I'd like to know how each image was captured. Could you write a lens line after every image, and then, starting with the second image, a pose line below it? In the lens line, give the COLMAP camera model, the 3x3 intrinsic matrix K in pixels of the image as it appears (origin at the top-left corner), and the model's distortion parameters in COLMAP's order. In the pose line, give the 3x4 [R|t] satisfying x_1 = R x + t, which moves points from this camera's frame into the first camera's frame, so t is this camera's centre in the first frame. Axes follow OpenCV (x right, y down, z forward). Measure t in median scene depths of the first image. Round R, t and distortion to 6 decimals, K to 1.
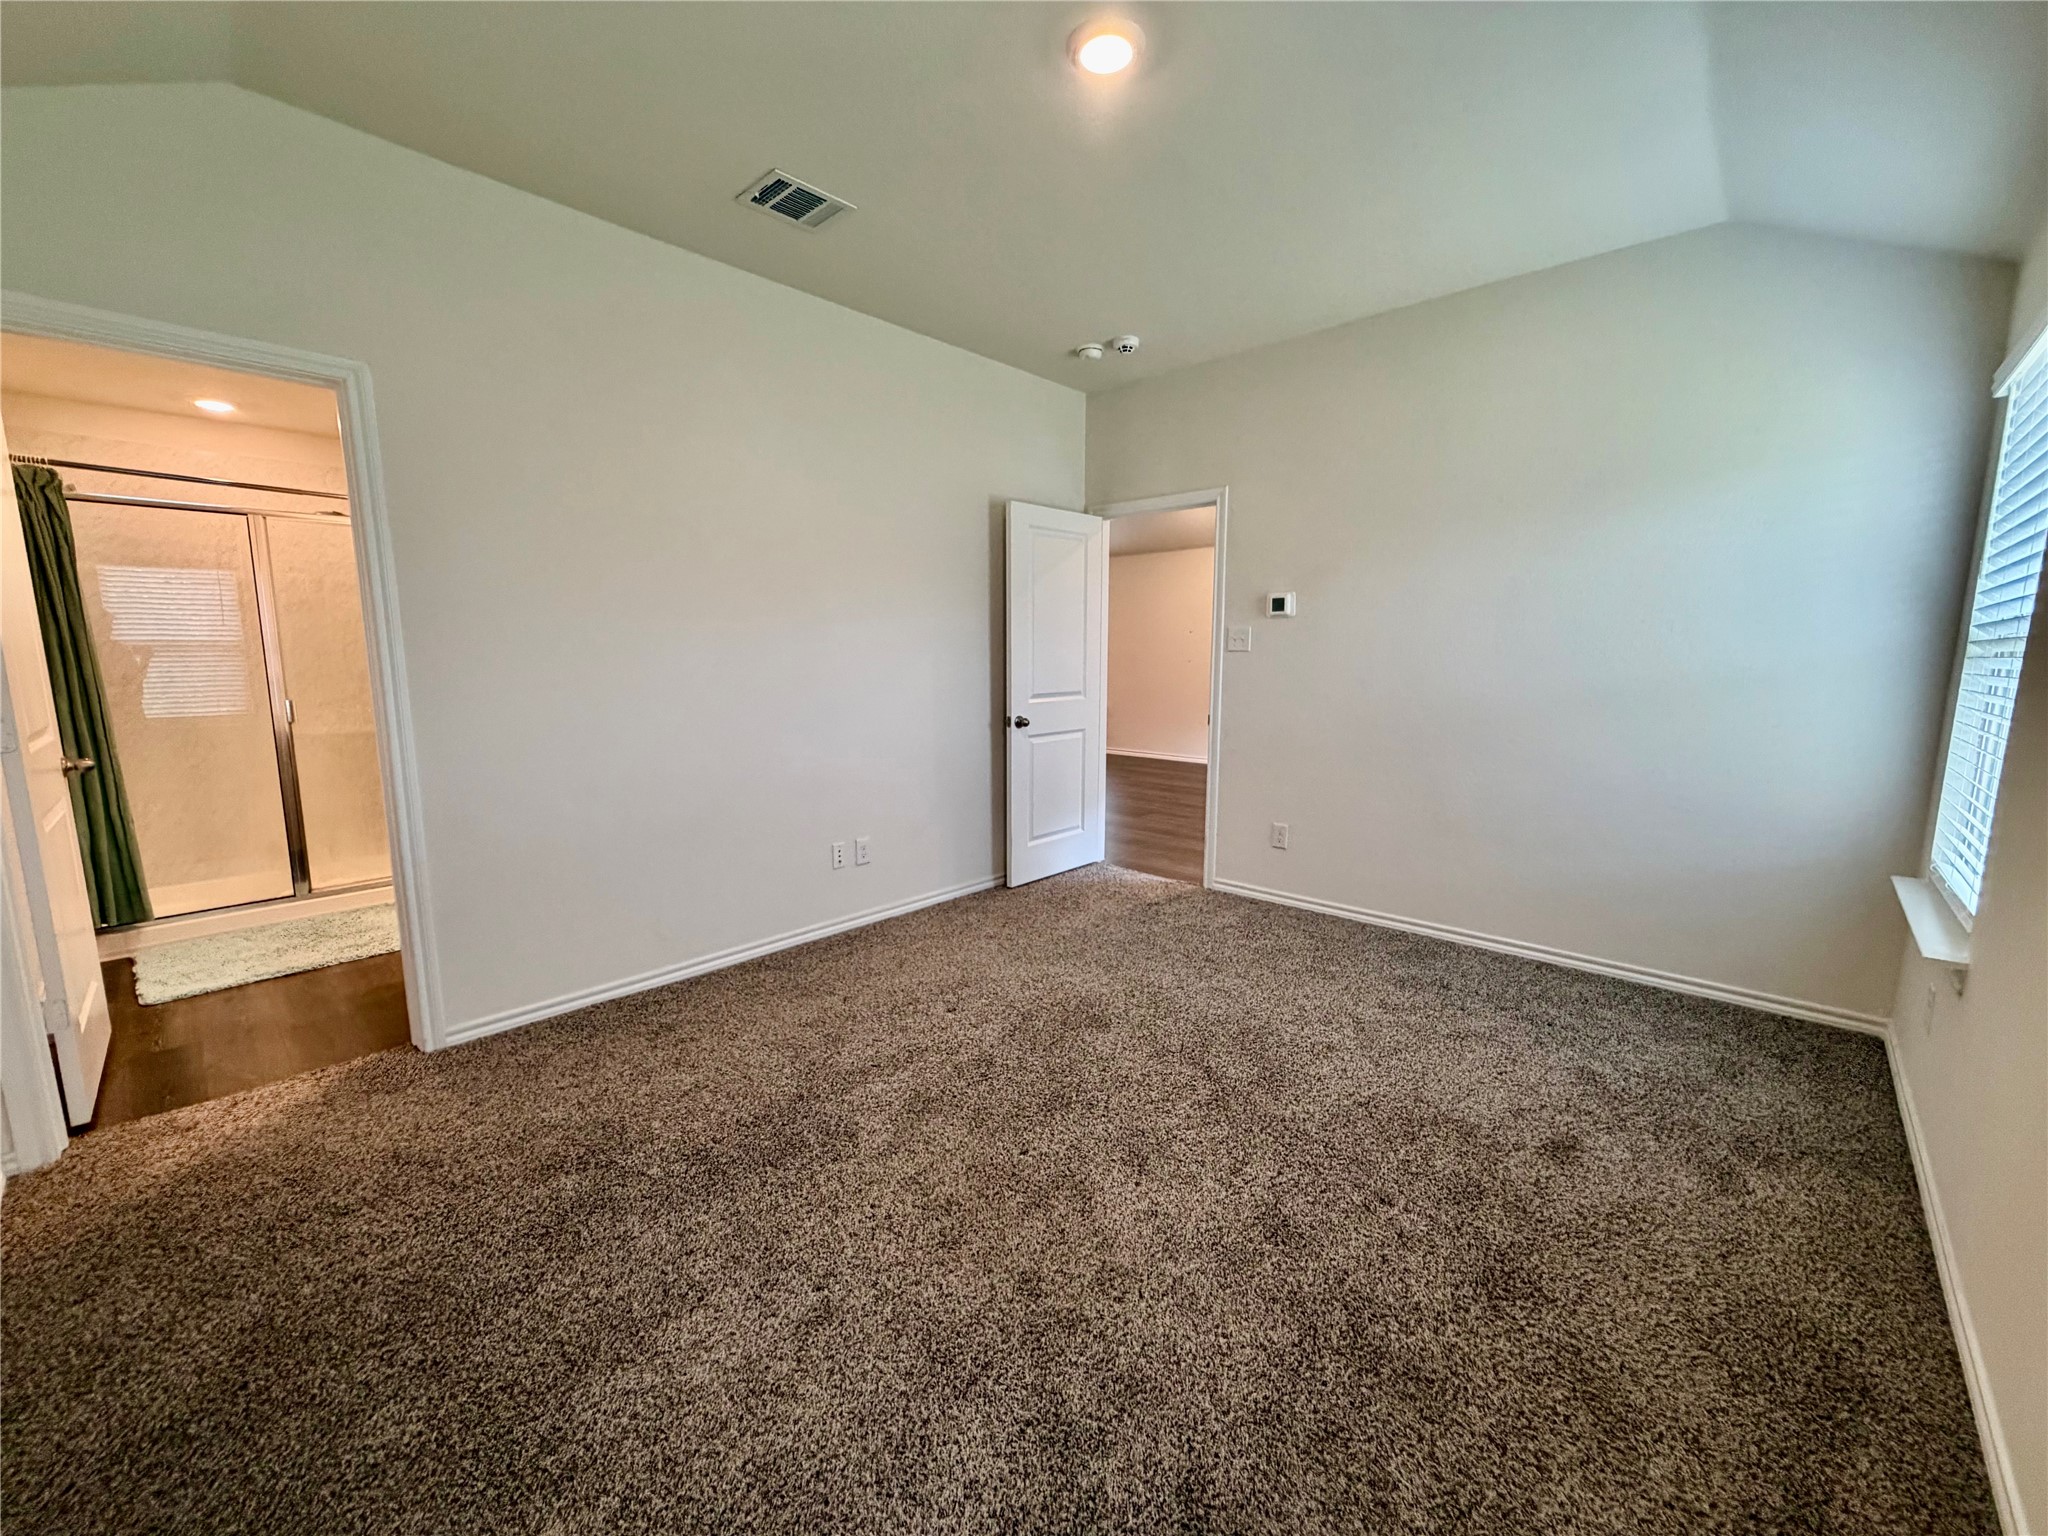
lens RADIAL K [[818.4, 0, 1019.8], [0, 818.4, 770.6], [0, 0, 1]] dist [-0.001098, 0.000677]
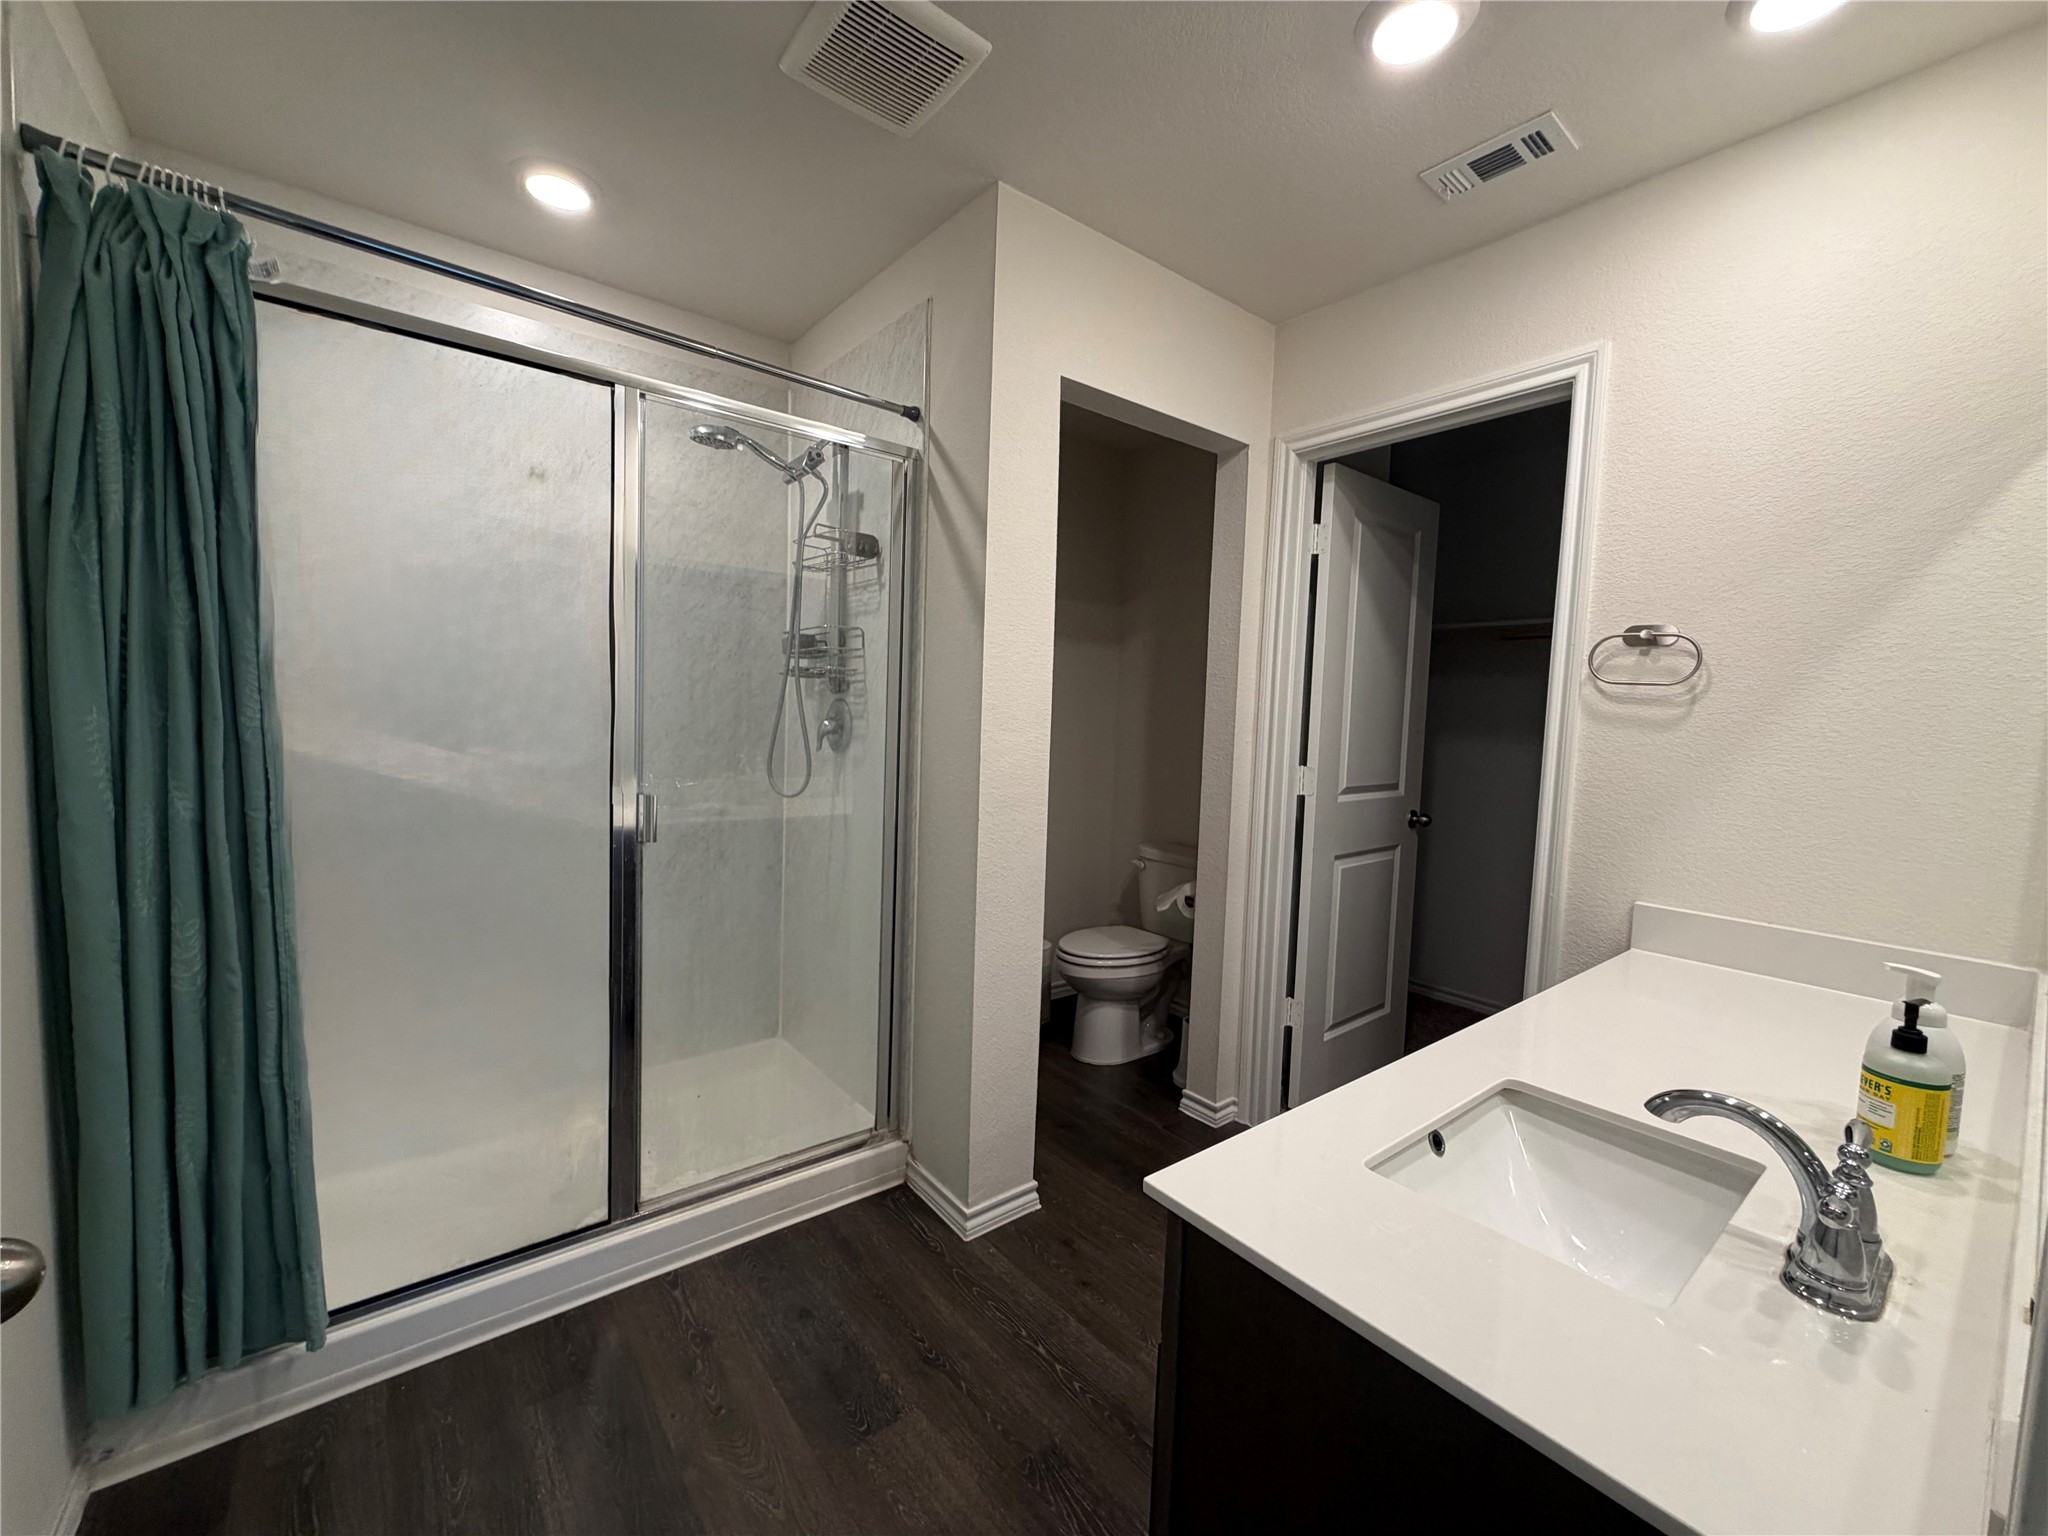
lens RADIAL K [[818.4, 0, 1028.3], [0, 818.4, 765.5], [0, 0, 1]] dist [-0.001098, 0.000677]
pose [[0.994404, 0.042336, -0.096794, -0.747438], [-0.049919, 0.995757, -0.077312, -0.092491], [0.093110, 0.081711, 0.992297, 0.662998]]
